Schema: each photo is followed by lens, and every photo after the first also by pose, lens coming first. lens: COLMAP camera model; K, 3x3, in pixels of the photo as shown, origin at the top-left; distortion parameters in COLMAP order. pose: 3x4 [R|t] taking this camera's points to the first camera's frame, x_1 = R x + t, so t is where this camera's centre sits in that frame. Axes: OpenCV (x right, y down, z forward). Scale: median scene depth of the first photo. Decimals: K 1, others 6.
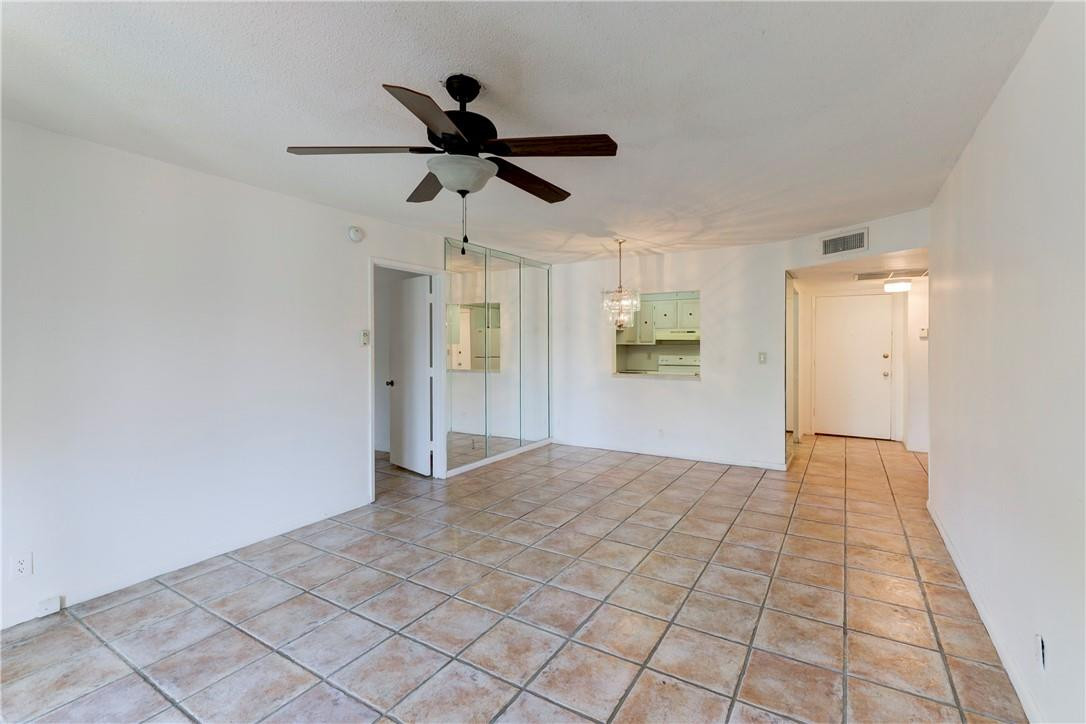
lens RADIAL K [[460.0, 0, 559.2], [0, 460.0, 349.4], [0, 0, 1]] dist [0.002278, -0.000972]
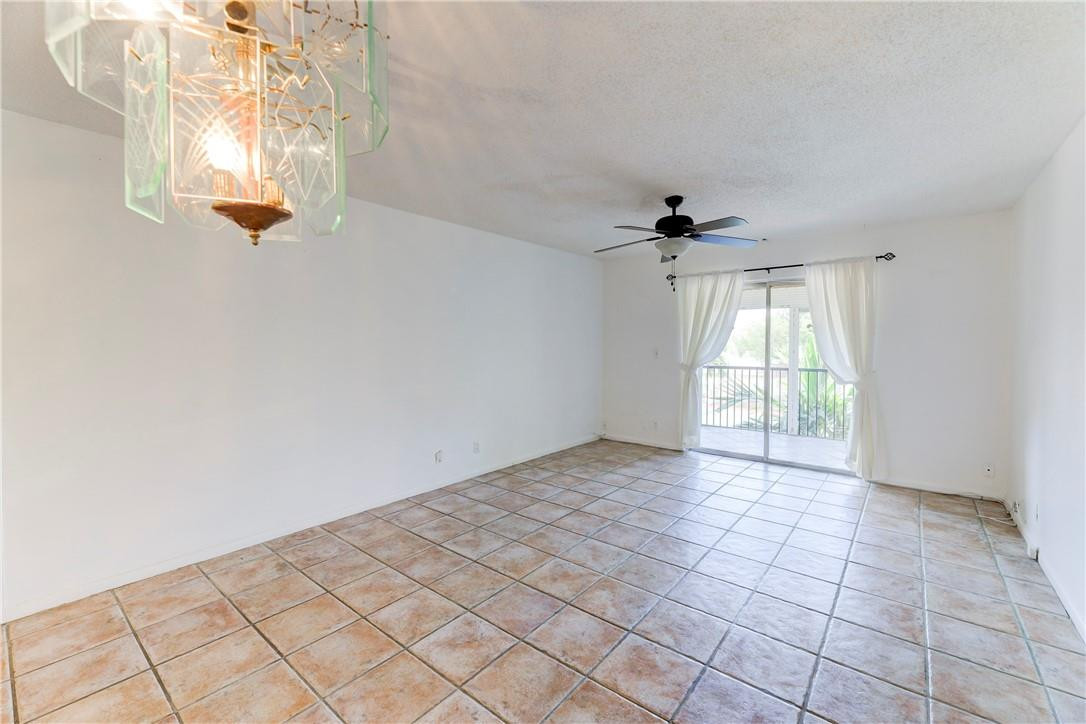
lens RADIAL K [[460.0, 0, 544.3], [0, 460.0, 354.6], [0, 0, 1]] dist [0.002278, -0.000972]
pose [[-0.989796, -0.002551, 0.142466, 0.028090], [0.003381, 0.999138, 0.041383, -0.028062], [-0.142449, 0.041442, -0.988934, 1.830142]]
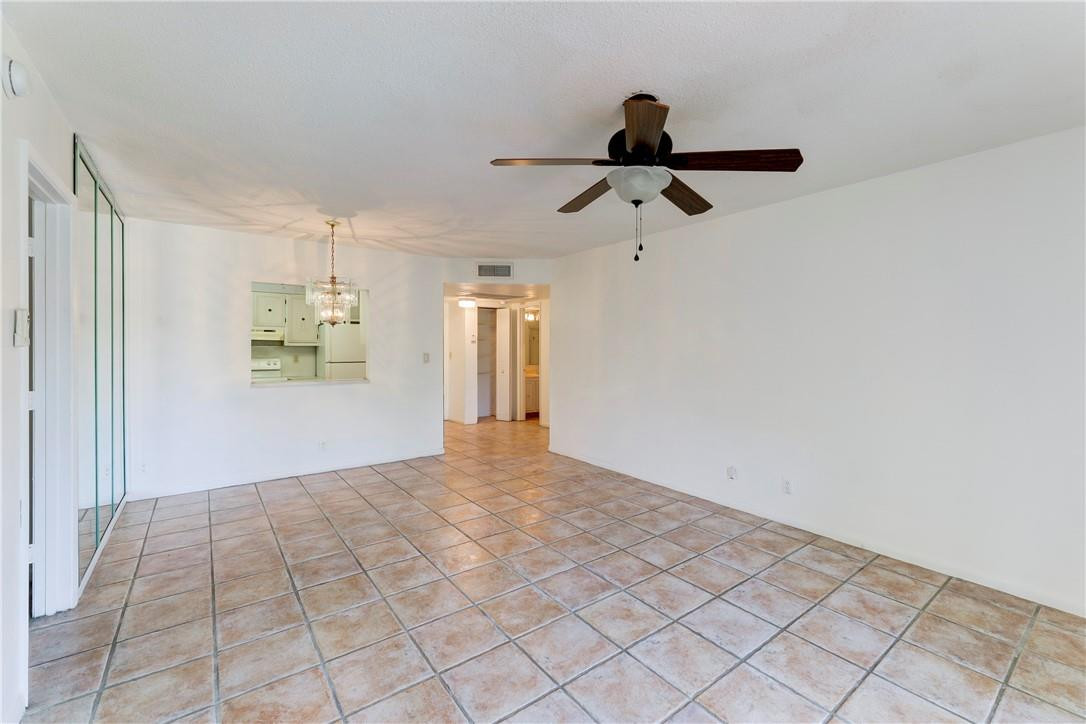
lens RADIAL K [[460.0, 0, 549.5], [0, 460.0, 354.4], [0, 0, 1]] dist [0.002278, -0.000972]
pose [[0.385688, -0.013017, 0.922538, -0.799474], [0.006329, 0.999914, 0.011462, -0.002664], [-0.922608, 0.001418, 0.385737, 0.489864]]
